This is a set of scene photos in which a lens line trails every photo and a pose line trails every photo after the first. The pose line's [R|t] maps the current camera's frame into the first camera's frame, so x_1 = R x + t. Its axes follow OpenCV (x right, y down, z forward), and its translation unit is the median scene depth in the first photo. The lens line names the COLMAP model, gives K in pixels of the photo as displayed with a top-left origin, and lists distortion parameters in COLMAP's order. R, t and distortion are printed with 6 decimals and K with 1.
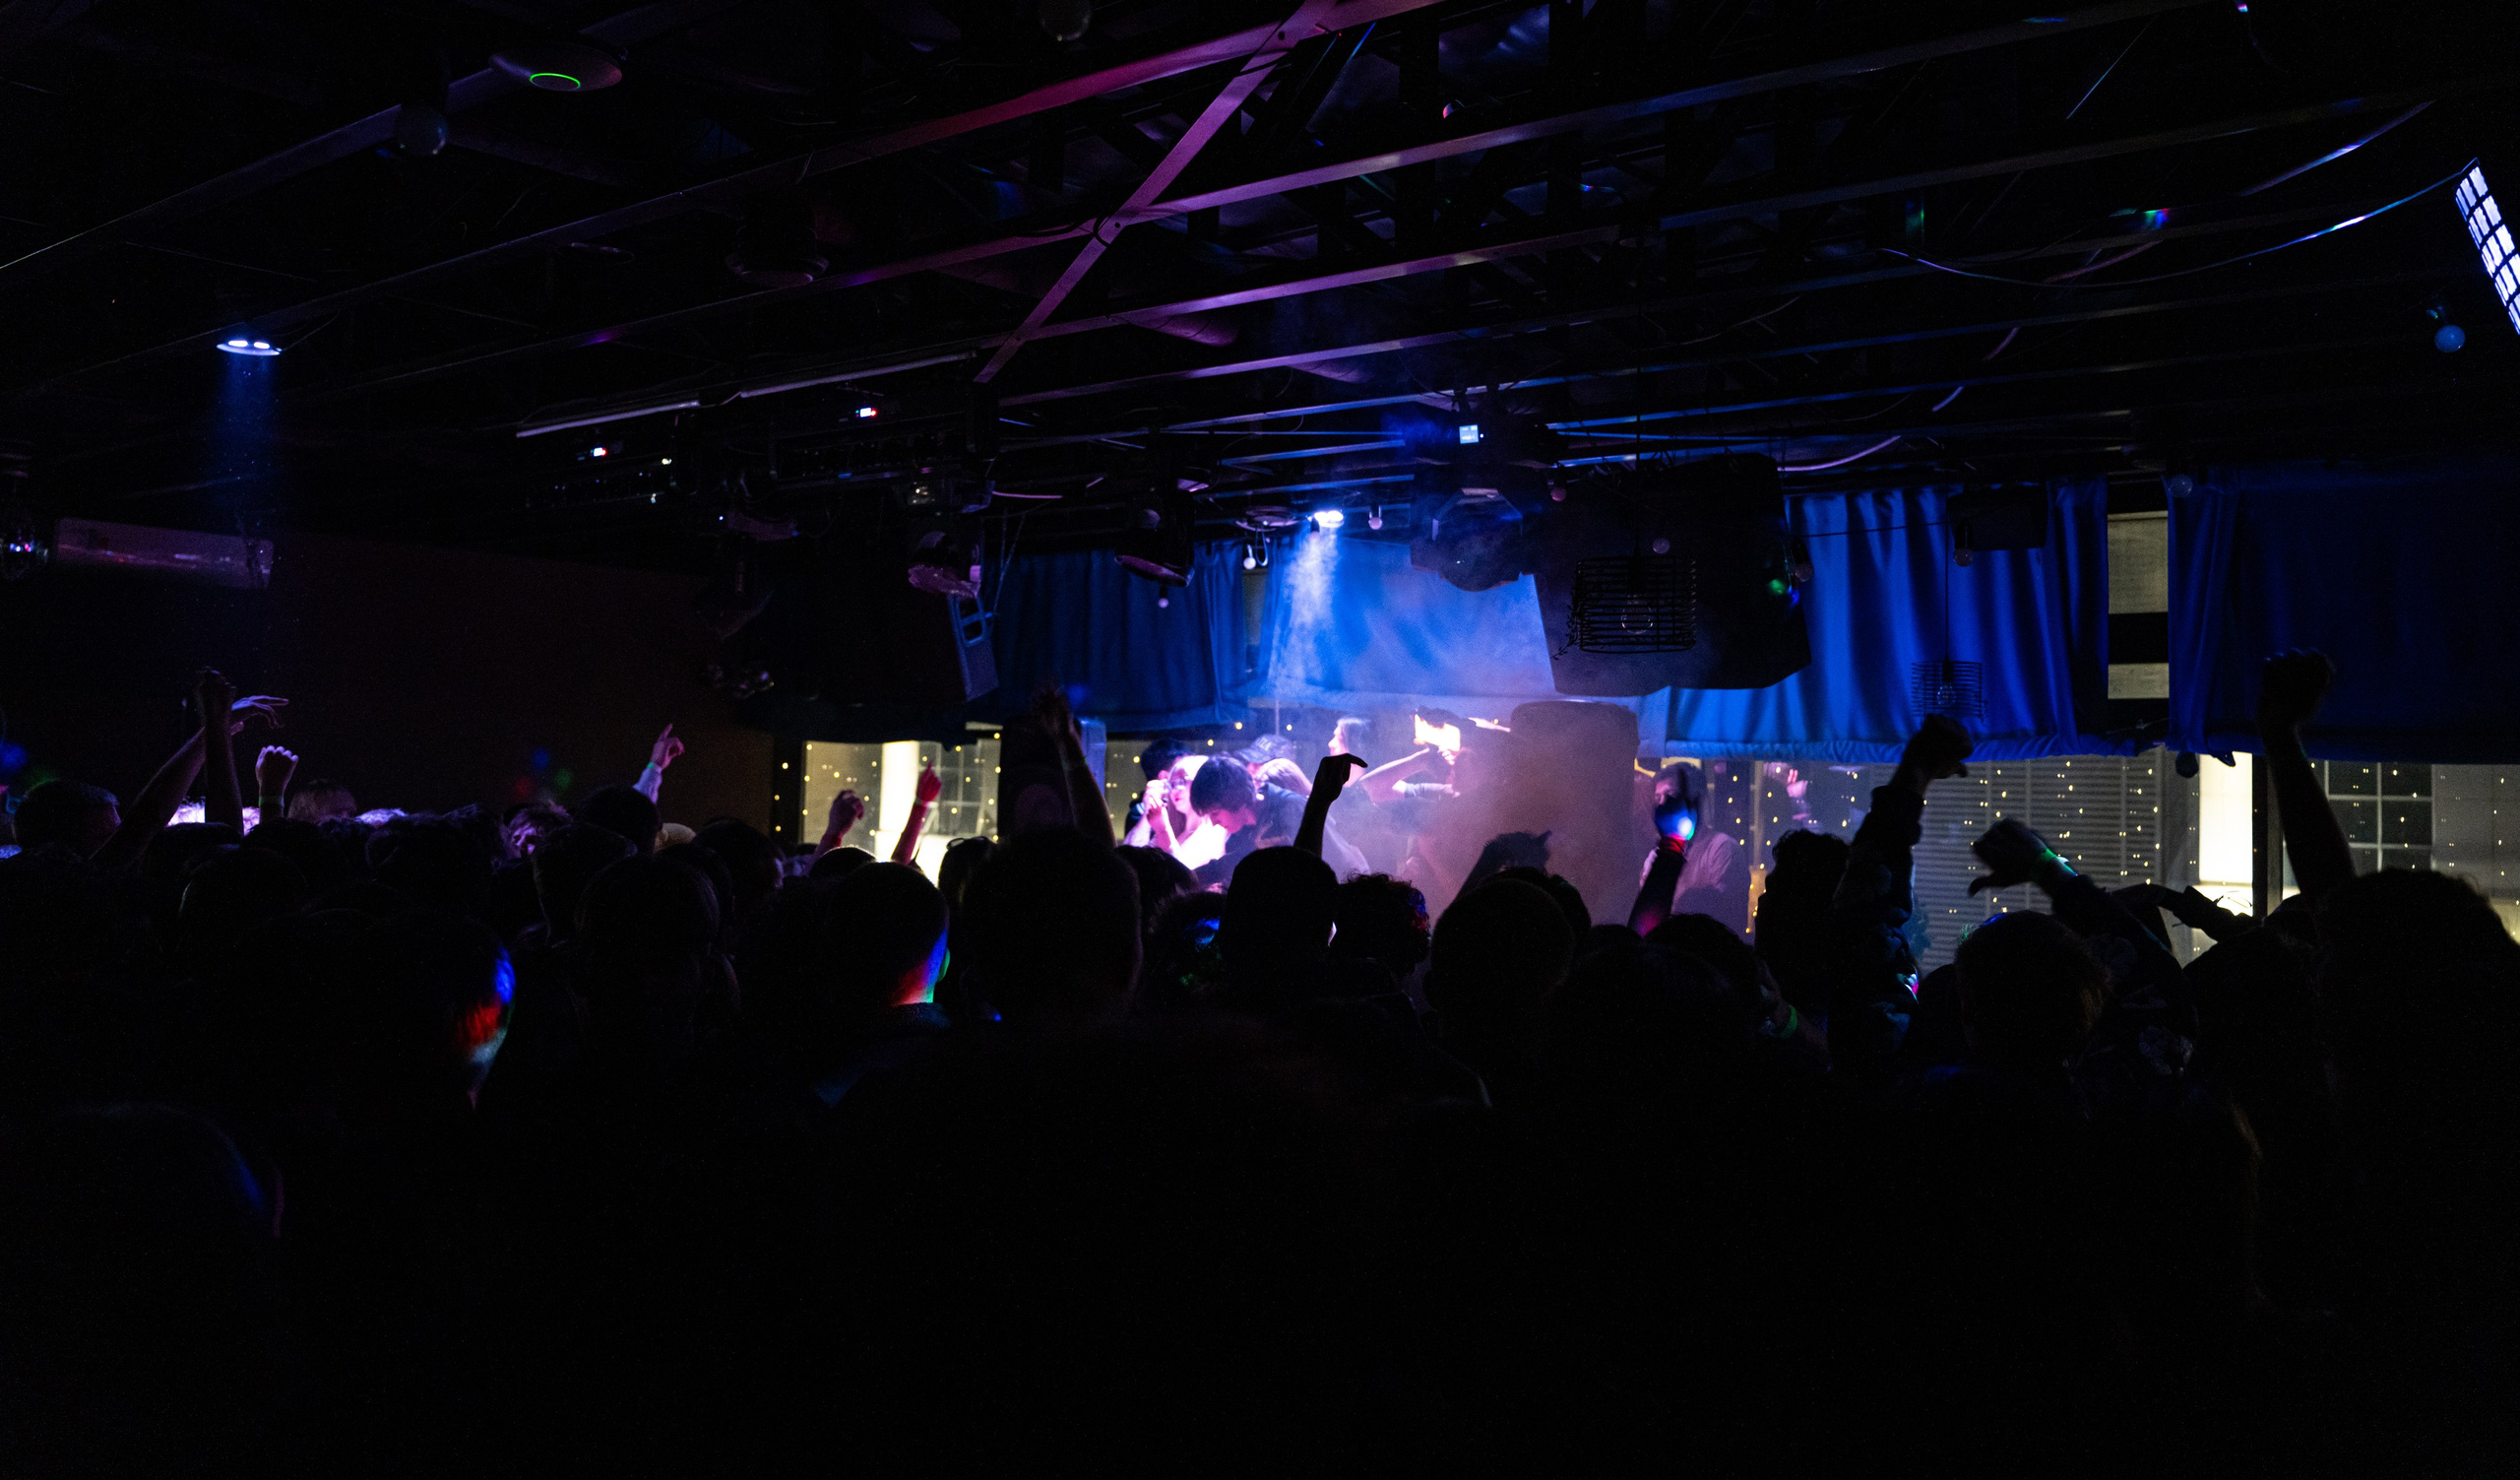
lens RADIAL K [[2034.4, 0, 1260.0], [0, 2034.4, 740.0], [0, 0, 1]] dist [0.002105, -0.003120]
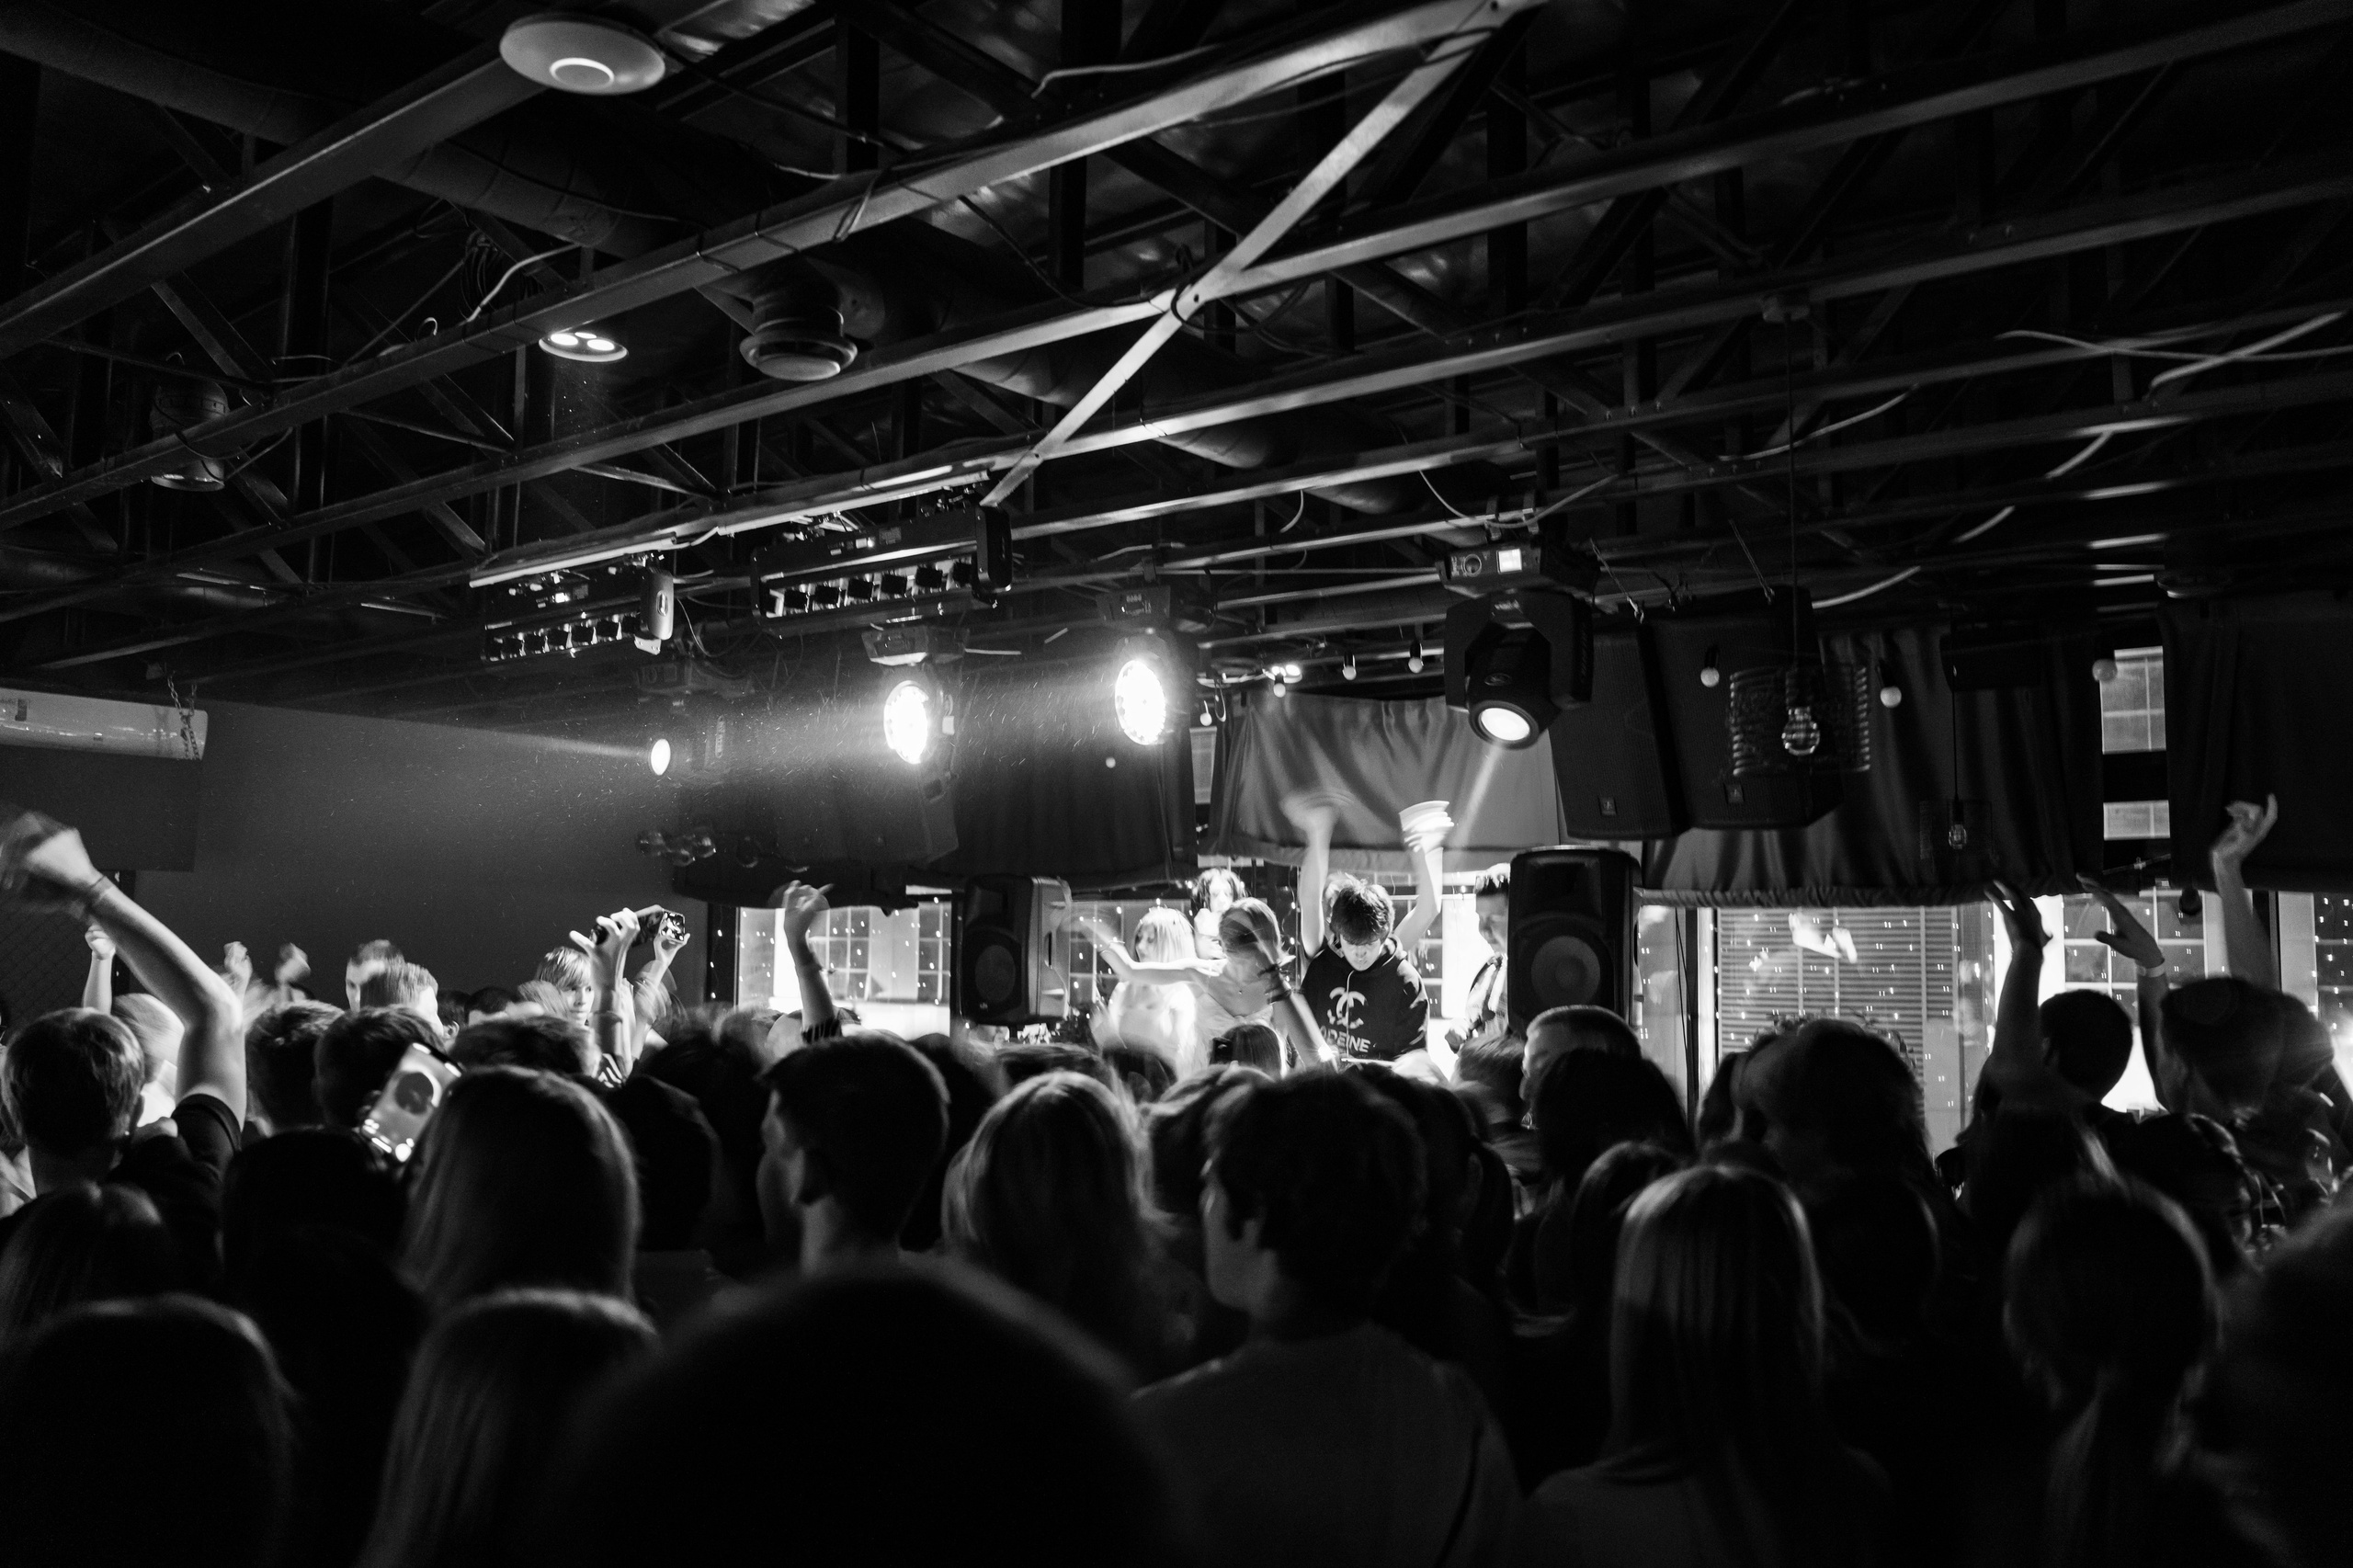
lens RADIAL K [[1909.0, 0, 1217.8], [0, 1909.0, 789.5], [0, 0, 1]] dist [-0.035915, 0.005940]
pose [[0.999037, -0.014992, 0.041230, -0.051344], [0.017412, 0.998107, -0.058977, 0.003020], [-0.040268, 0.059638, 0.997408, 0.102751]]
